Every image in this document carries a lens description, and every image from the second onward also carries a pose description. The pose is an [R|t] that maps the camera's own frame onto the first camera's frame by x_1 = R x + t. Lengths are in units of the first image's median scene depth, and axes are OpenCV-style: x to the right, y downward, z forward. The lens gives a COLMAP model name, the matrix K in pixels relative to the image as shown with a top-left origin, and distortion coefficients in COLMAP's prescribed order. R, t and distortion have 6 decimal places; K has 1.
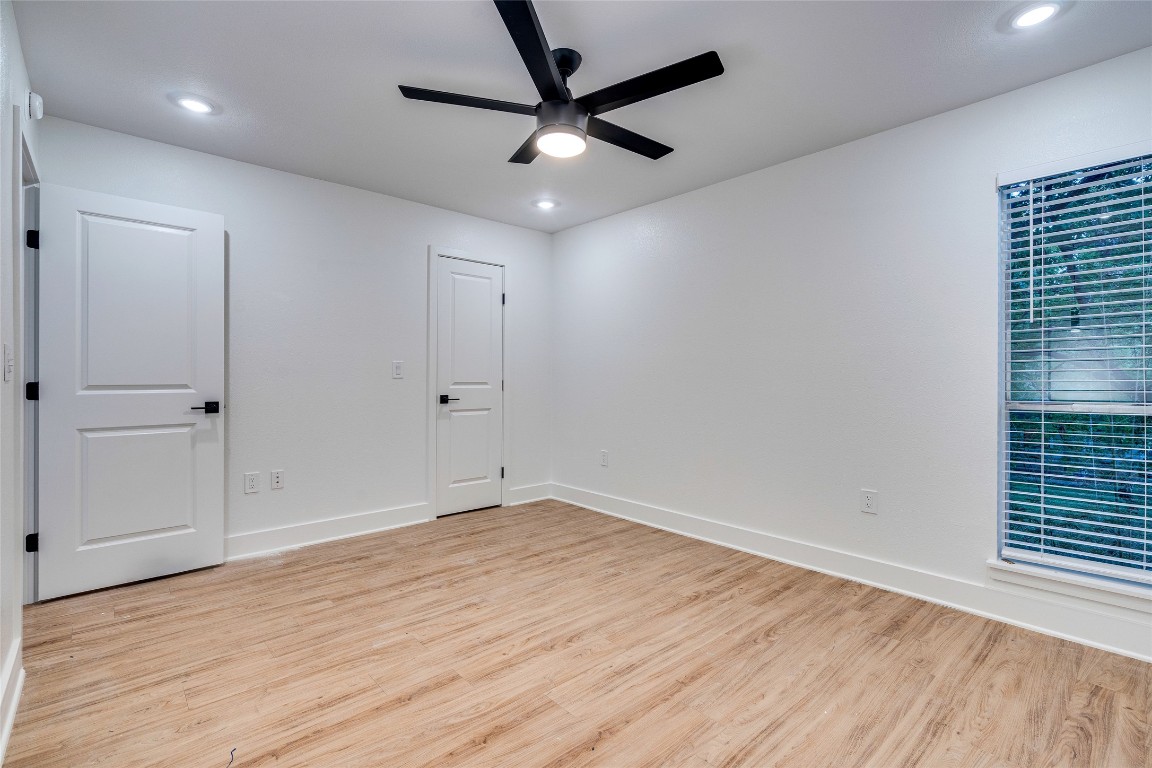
lens RADIAL K [[527.5, 0, 577.5], [0, 527.5, 378.4], [0, 0, 1]] dist [-0.001895, 0.000695]
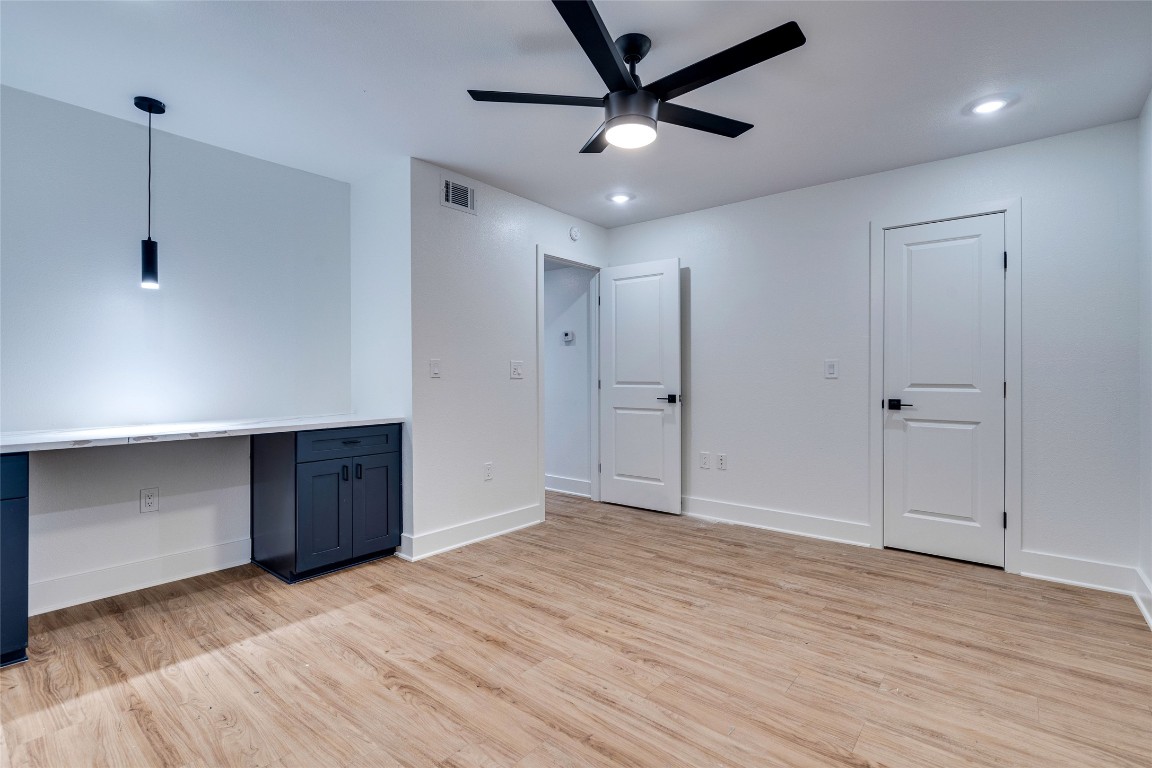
lens RADIAL K [[534.6, 0, 576.5], [0, 534.6, 375.2], [0, 0, 1]] dist [-0.004077, 0.000252]
pose [[0.150429, -0.004310, -0.988611, 0.841024], [-0.003761, 0.999981, -0.004932, 0.001160], [0.988614, 0.004460, 0.150410, 0.688463]]
